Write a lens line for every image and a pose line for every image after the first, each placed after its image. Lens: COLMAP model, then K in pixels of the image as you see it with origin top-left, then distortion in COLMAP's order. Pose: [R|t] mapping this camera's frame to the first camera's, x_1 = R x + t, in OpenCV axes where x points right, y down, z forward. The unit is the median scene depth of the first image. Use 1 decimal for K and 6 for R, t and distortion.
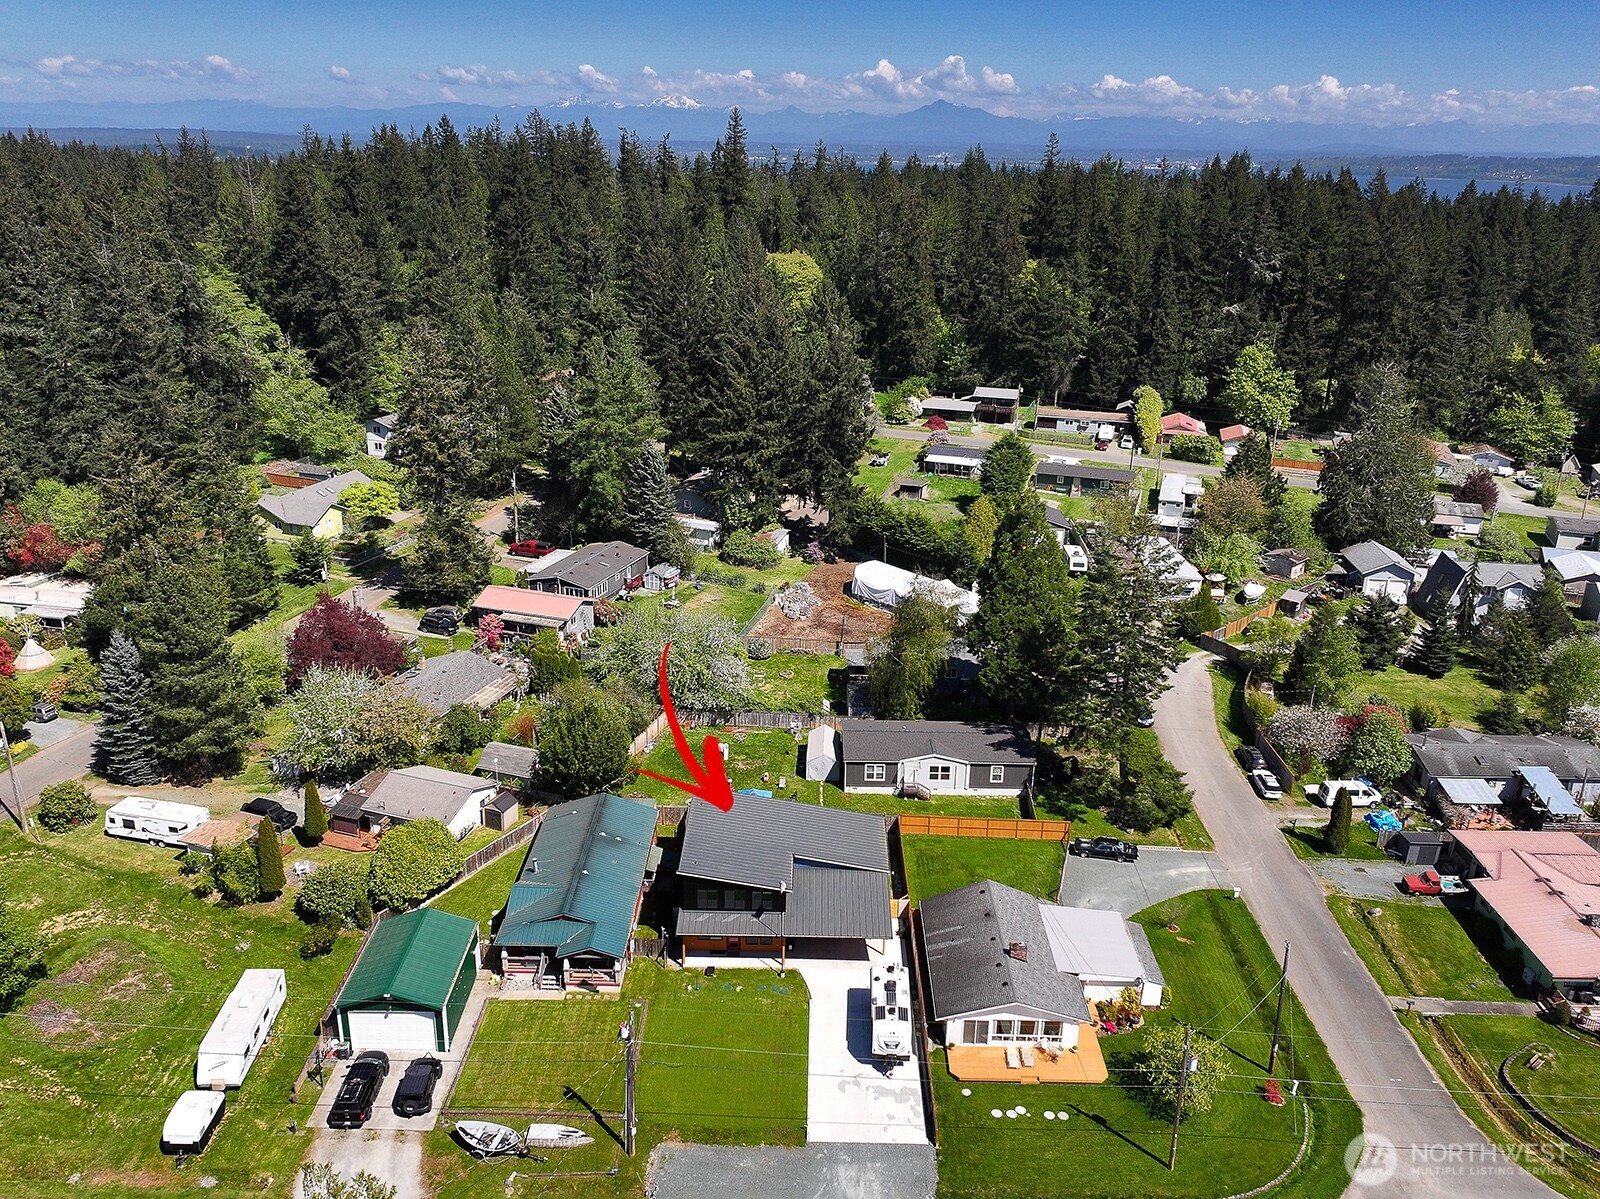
lens RADIAL K [[1286.4, 0, 801.6], [0, 1286.4, 599.2], [0, 0, 1]] dist [0.000145, 0.008608]
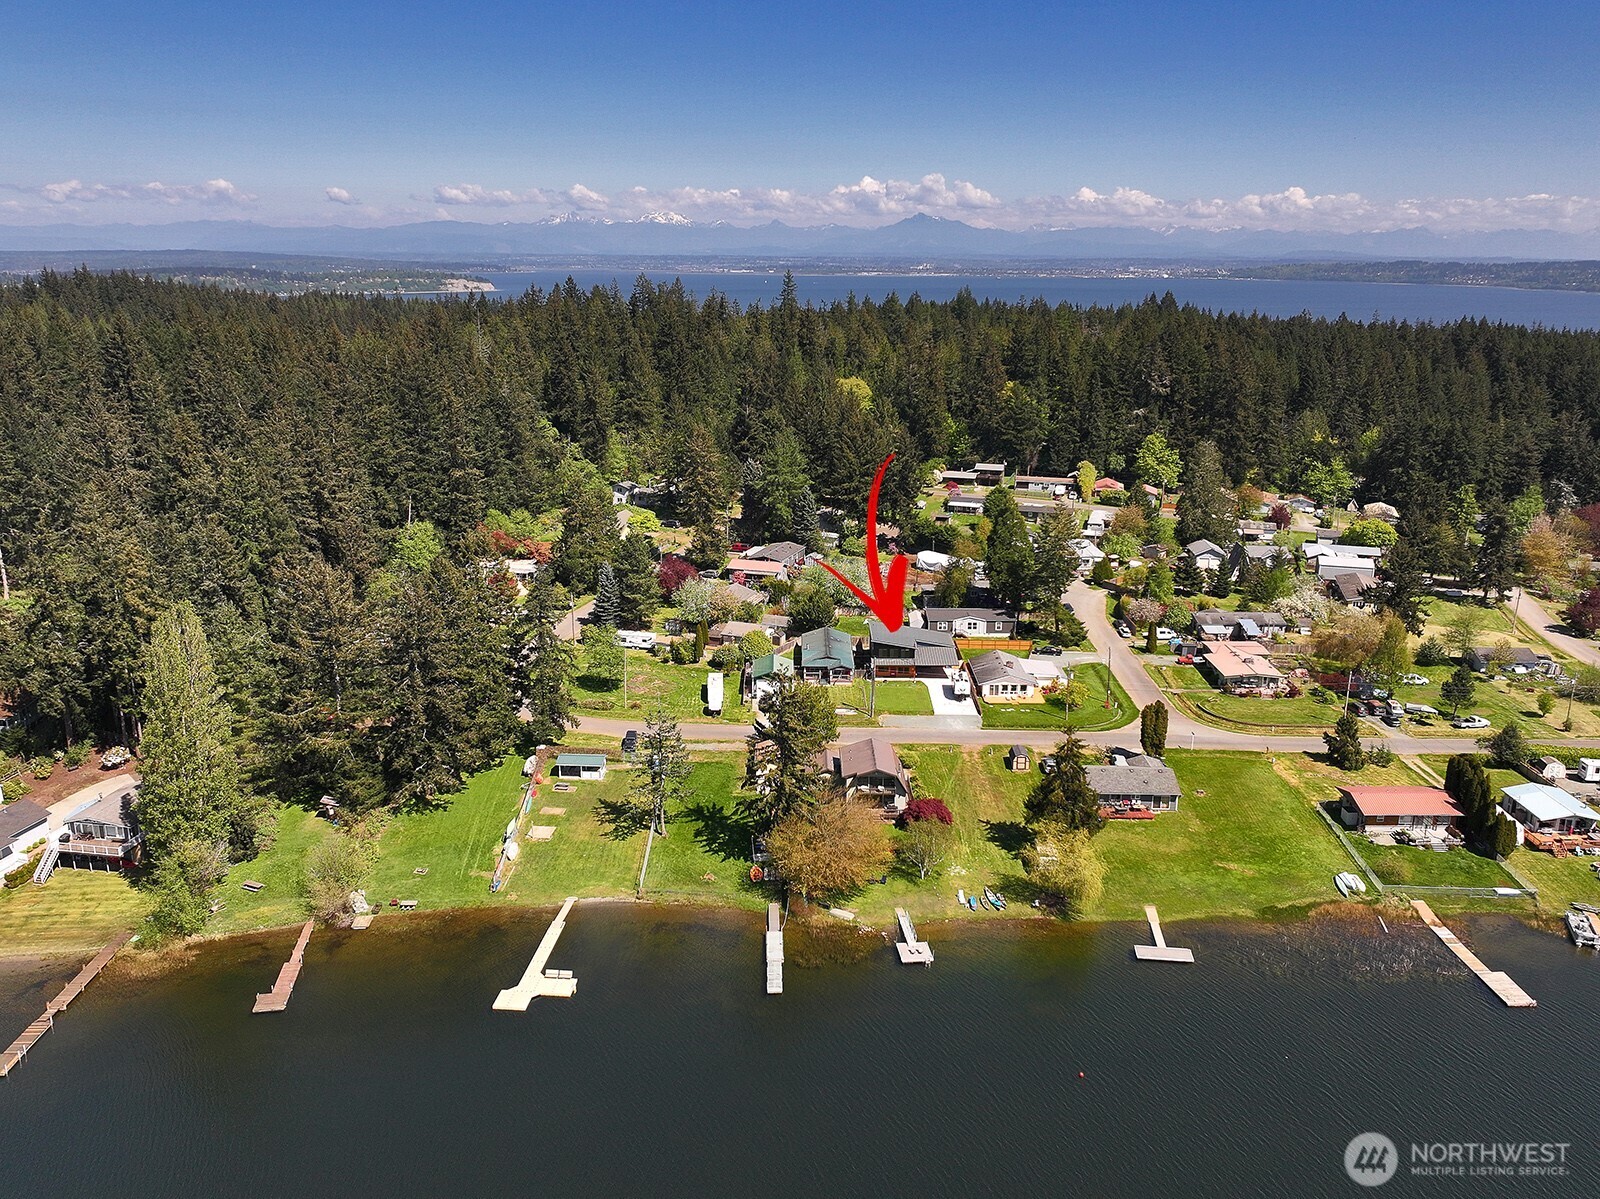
lens RADIAL K [[1286.4, 0, 801.6], [0, 1286.4, 599.2], [0, 0, 1]] dist [0.000145, 0.008608]
pose [[0.999868, -0.013741, 0.008671, -0.126155], [0.014383, 0.996774, -0.078957, 0.163700], [-0.007558, 0.079072, 0.996840, -0.738953]]
